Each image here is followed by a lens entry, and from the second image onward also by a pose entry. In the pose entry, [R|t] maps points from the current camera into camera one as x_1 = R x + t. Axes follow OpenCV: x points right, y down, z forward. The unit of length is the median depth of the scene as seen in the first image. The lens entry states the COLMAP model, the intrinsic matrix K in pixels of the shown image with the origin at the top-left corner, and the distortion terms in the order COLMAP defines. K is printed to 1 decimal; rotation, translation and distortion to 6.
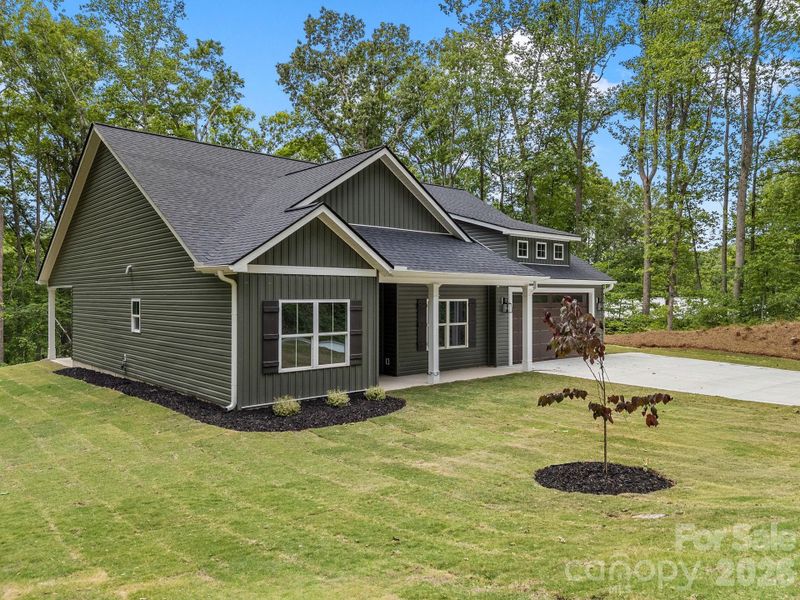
lens RADIAL K [[566.1, 0, 410.4], [0, 566.1, 299.1], [0, 0, 1]] dist [0.007161, 0.002121]
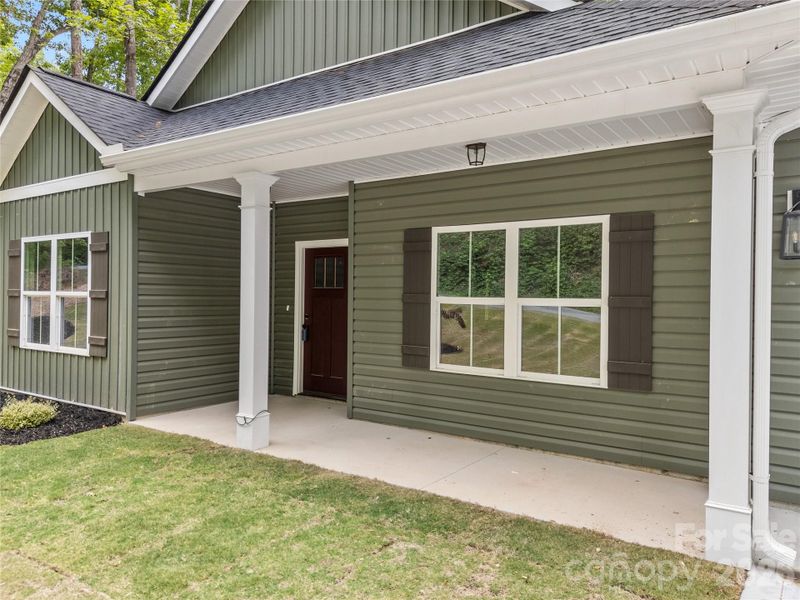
lens RADIAL K [[566.1, 0, 410.4], [0, 566.1, 299.1], [0, 0, 1]] dist [0.007161, 0.002121]
pose [[0.243857, 0.008330, -0.969775, 0.465039], [-0.014584, 0.999882, 0.004921, 0.054958], [0.969701, 0.012943, 0.243950, 1.116307]]
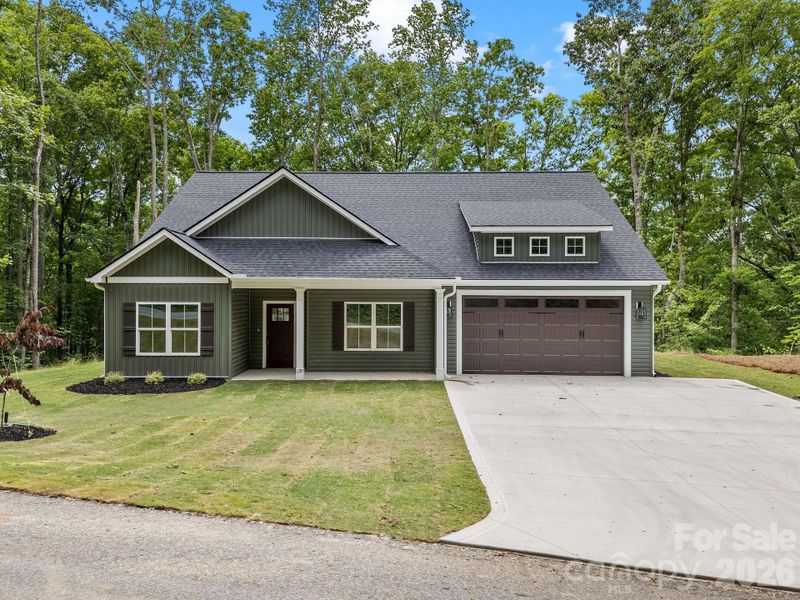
lens RADIAL K [[599.5, 0, 399.5], [0, 599.5, 296.8], [0, 0, 1]] dist [0.090537, -0.124553]
pose [[0.750339, 0.013770, -0.660909, 1.052556], [-0.007552, 0.999896, 0.012259, -0.029807], [0.661010, -0.004207, 0.750366, 0.279964]]
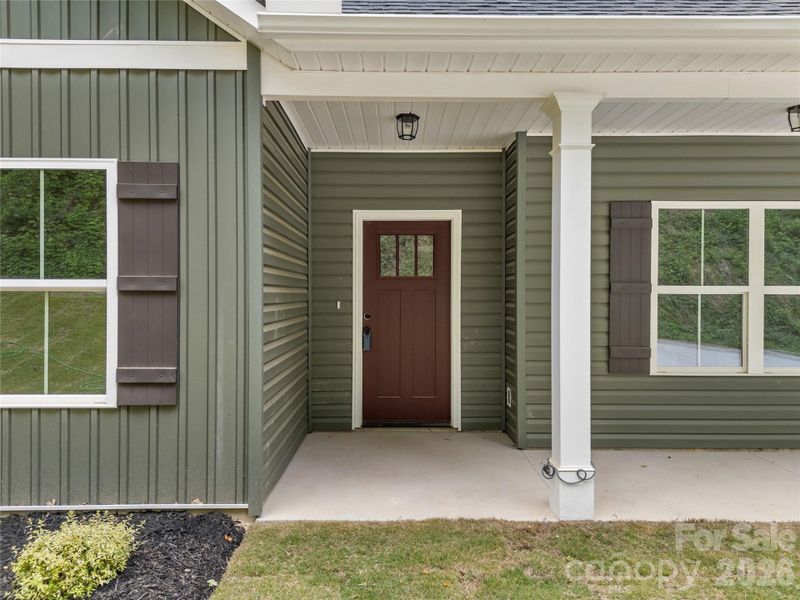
lens RADIAL K [[599.5, 0, 399.5], [0, 599.5, 296.8], [0, 0, 1]] dist [0.090537, -0.124553]
pose [[0.750691, 0.007180, -0.660615, 0.172975], [-0.004060, 0.999972, 0.006255, 0.060597], [0.660641, -0.002014, 0.750699, 0.836672]]
